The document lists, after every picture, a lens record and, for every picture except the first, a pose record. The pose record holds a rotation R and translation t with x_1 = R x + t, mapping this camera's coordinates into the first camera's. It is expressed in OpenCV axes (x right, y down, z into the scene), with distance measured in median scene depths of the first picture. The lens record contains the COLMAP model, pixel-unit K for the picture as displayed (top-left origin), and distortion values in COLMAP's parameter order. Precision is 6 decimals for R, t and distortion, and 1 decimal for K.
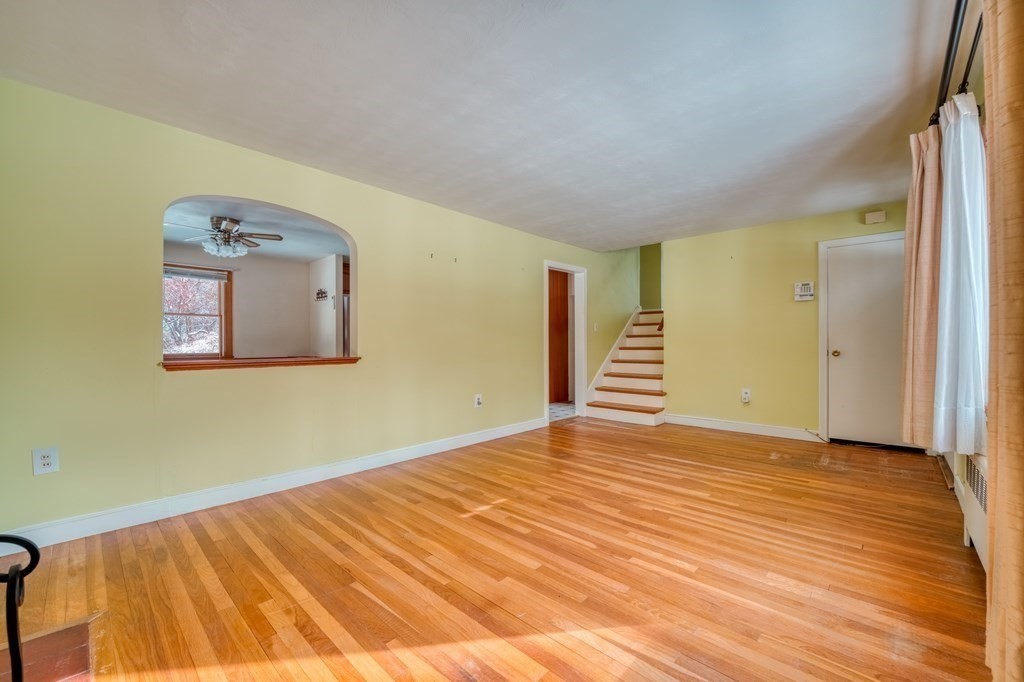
lens RADIAL K [[414.0, 0, 506.0], [0, 414.0, 342.5], [0, 0, 1]] dist [-0.001626, -0.000378]
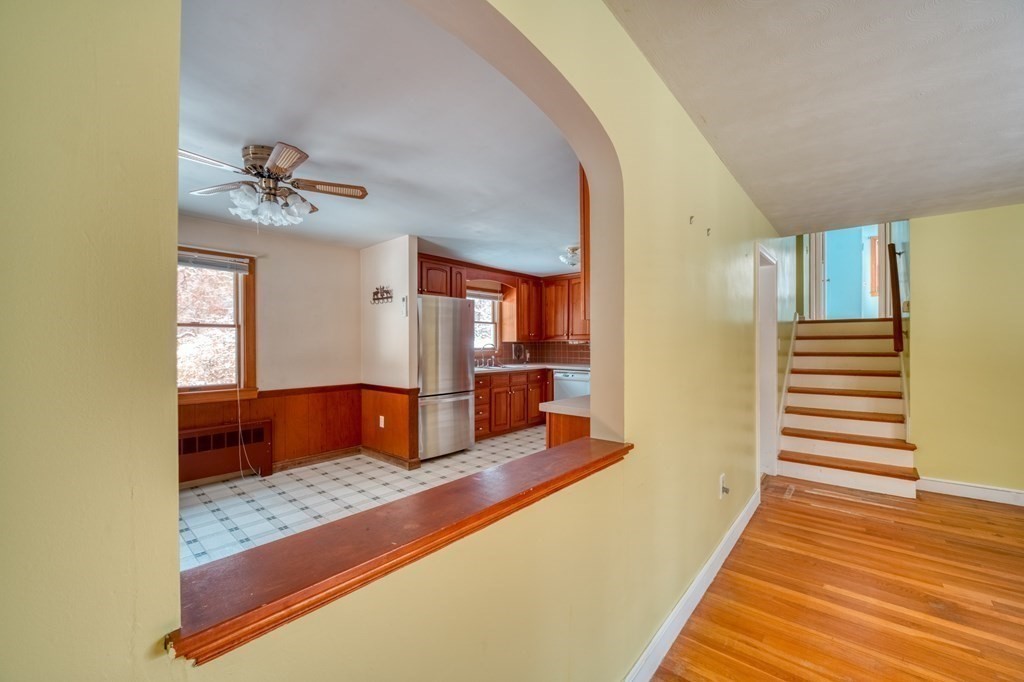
lens RADIAL K [[411.9, 0, 508.3], [0, 411.9, 342.9], [0, 0, 1]] dist [-0.017599, 0.000316]
pose [[0.999286, 0.003570, 0.037613, -0.544159], [-0.003595, 0.999993, 0.000578, -0.076848], [-0.037611, -0.000713, 0.999292, 0.646224]]
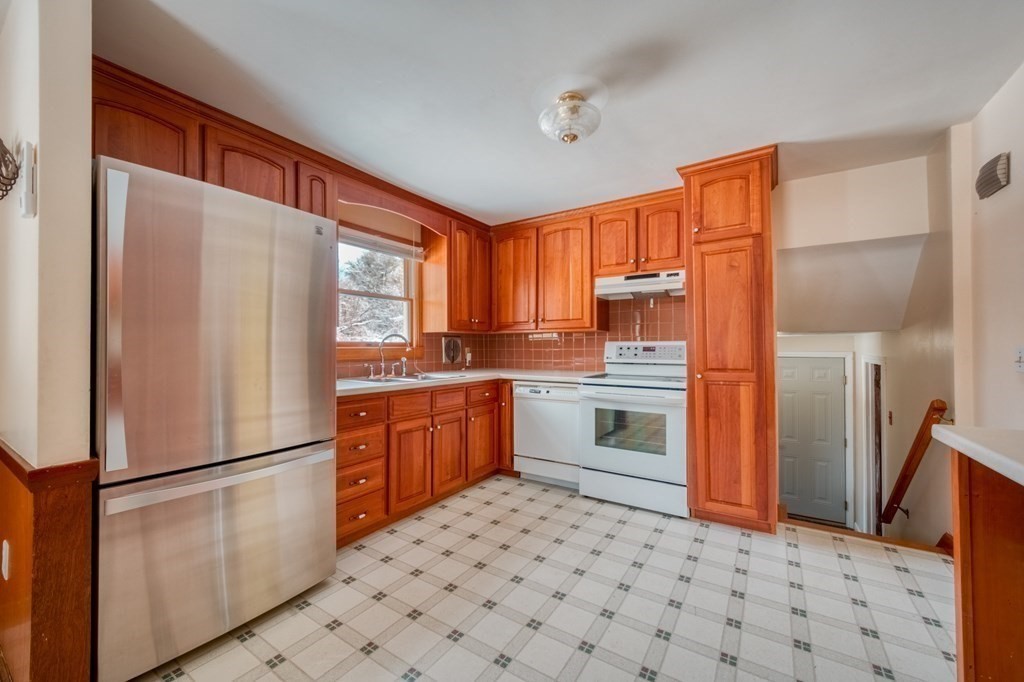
lens RADIAL K [[401.5, 0, 507.8], [0, 401.5, 343.3], [0, 0, 1]] dist [-0.010045, -0.000268]
pose [[0.984985, 0.003654, 0.172604, -0.452157], [-0.002073, 0.999954, -0.009340, -0.038636], [-0.172630, 0.008841, 0.984947, 1.575430]]
